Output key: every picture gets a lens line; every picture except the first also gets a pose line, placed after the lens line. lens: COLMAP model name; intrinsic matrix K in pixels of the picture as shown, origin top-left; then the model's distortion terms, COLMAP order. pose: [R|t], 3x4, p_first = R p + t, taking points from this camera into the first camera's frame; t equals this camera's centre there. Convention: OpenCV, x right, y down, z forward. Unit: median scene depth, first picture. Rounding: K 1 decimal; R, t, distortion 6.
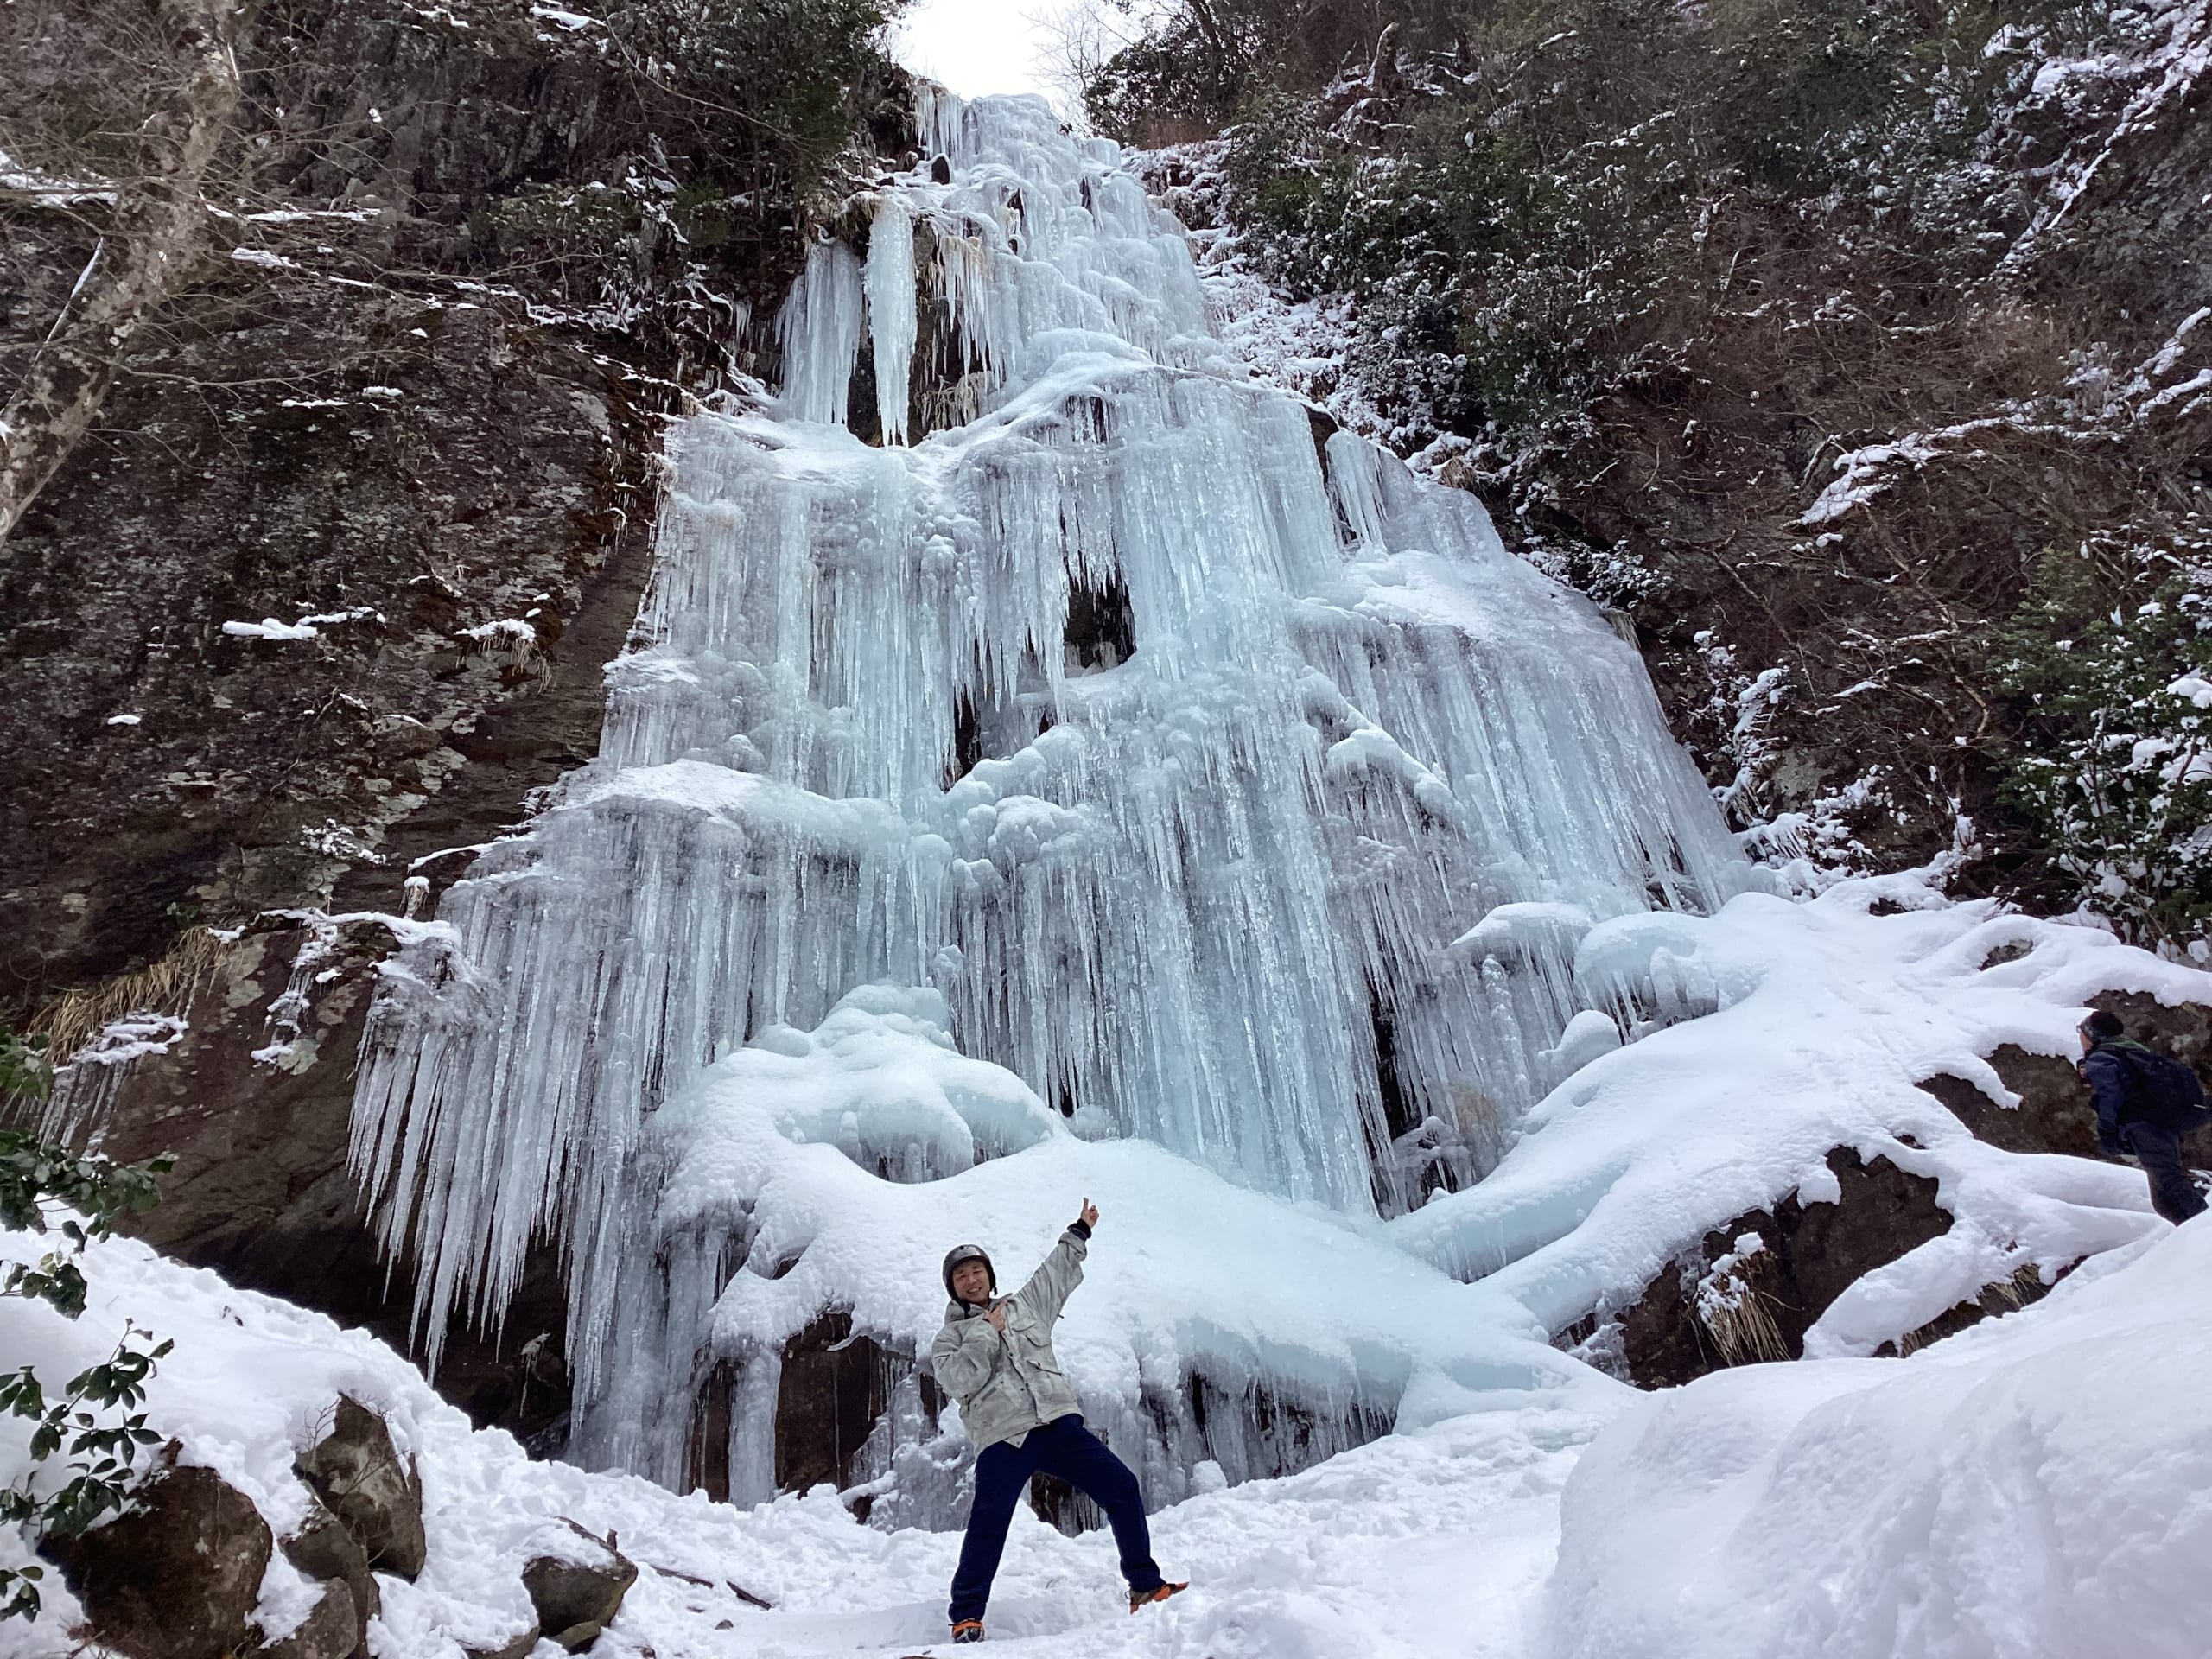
lens RADIAL K [[2012.7, 0, 1106.0], [0, 2012.7, 829.5], [0, 0, 1]] dist [0.133228, -0.232151]
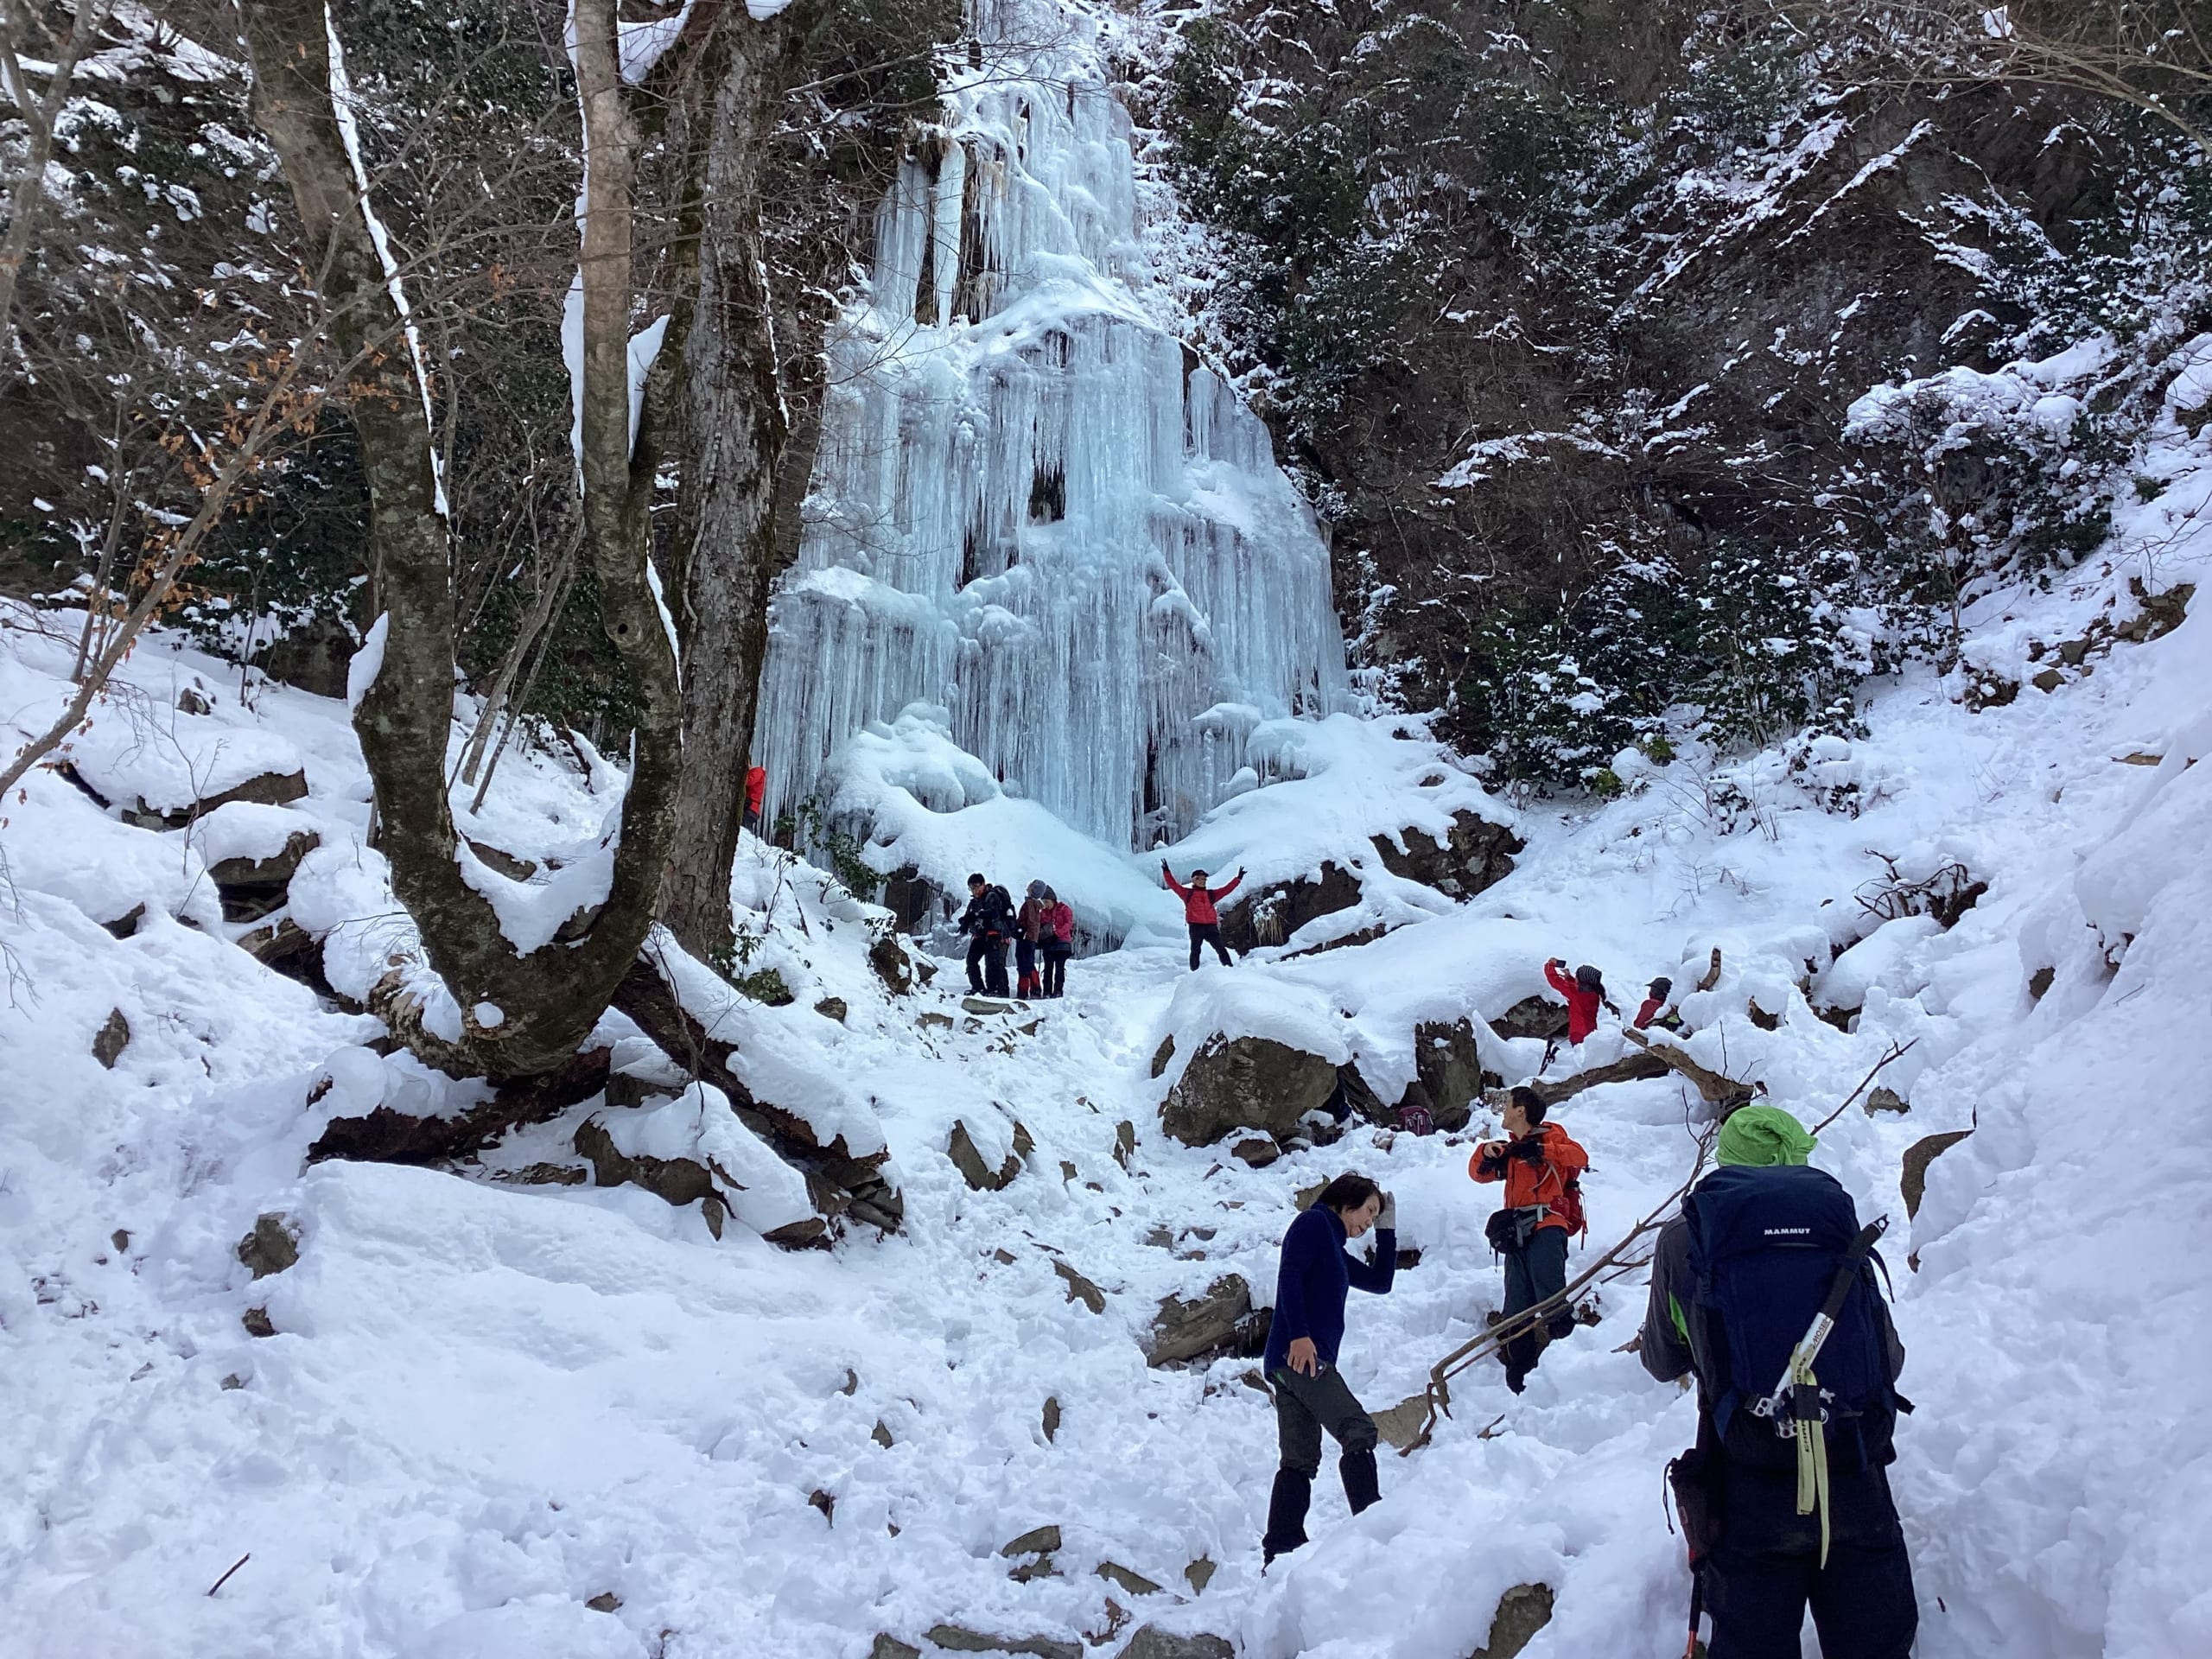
lens RADIAL K [[2012.7, 0, 1106.0], [0, 2012.7, 829.5], [0, 0, 1]] dist [0.133228, -0.232151]
pose [[0.974374, 0.169562, 0.147797, -0.187699], [-0.203945, 0.943126, 0.262525, -0.340885], [-0.094878, -0.285940, 0.953539, -0.922471]]
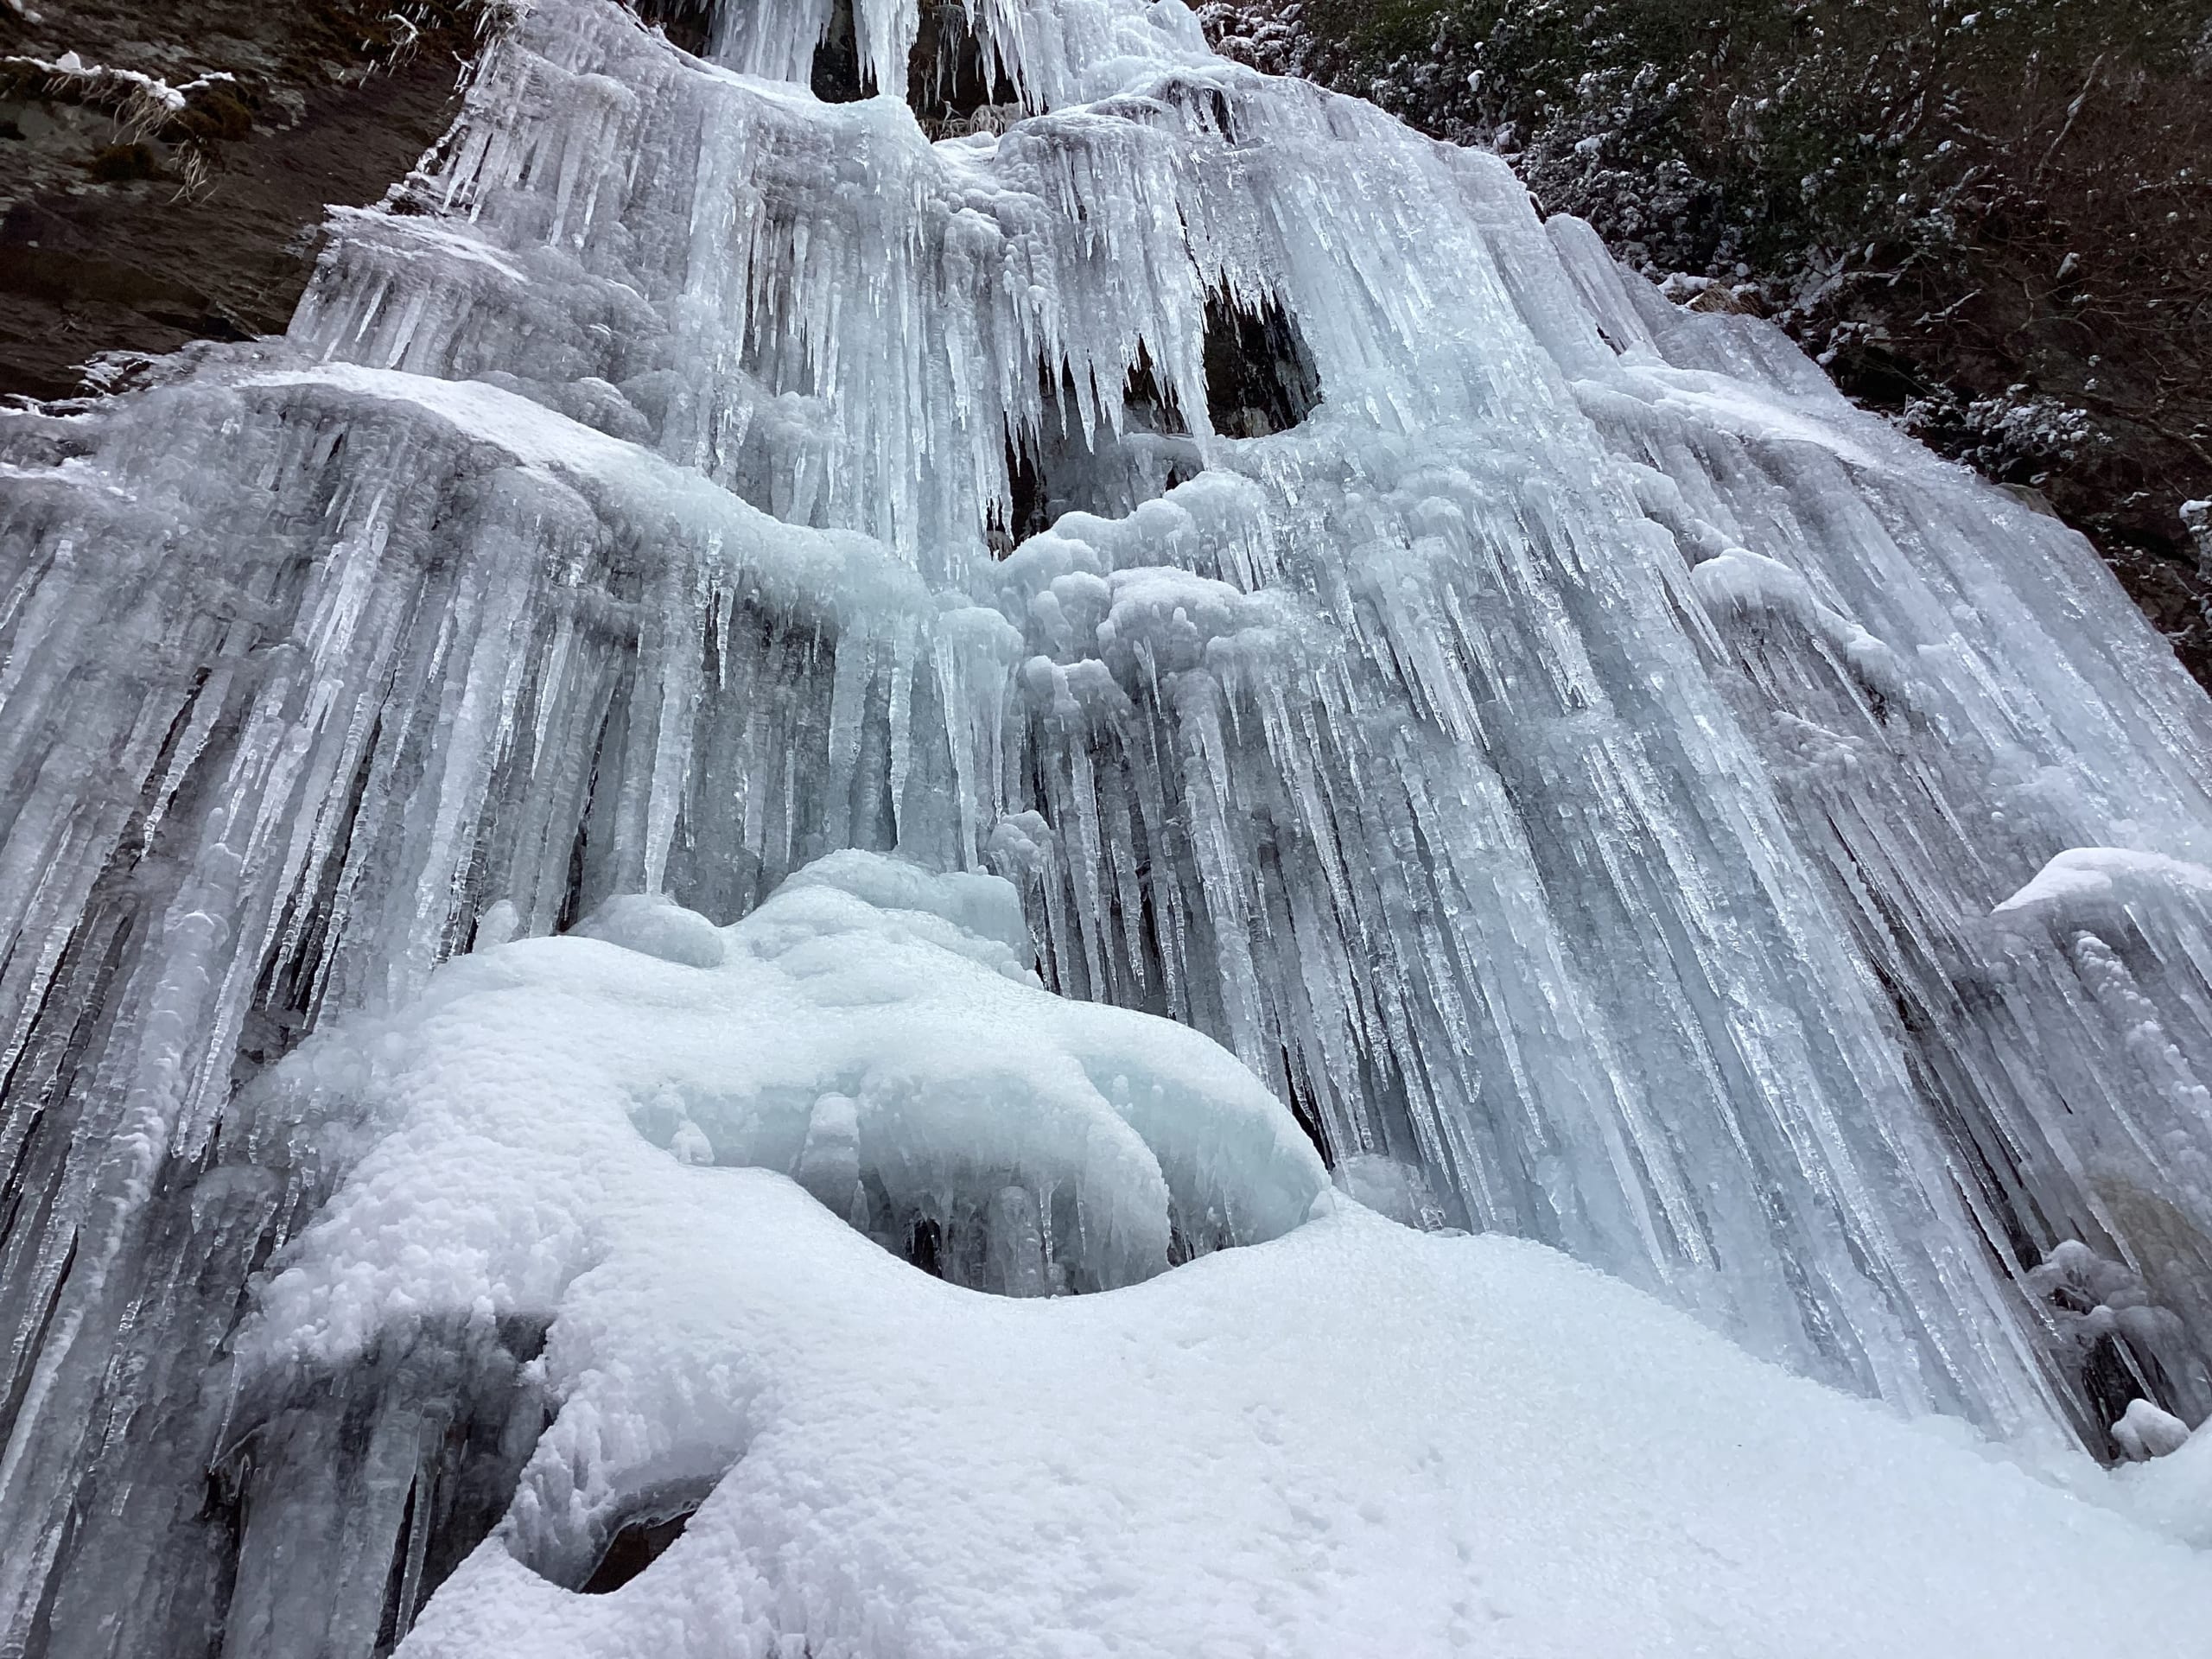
lens RADIAL K [[1998.0, 0, 1106.0], [0, 1998.0, 829.5], [0, 0, 1]] dist [0.164711, -0.343508]
pose [[0.994541, 0.071824, 0.075689, -0.086298], [-0.064019, 0.992831, -0.100935, 0.099117], [-0.082396, 0.095538, 0.992010, 0.498418]]
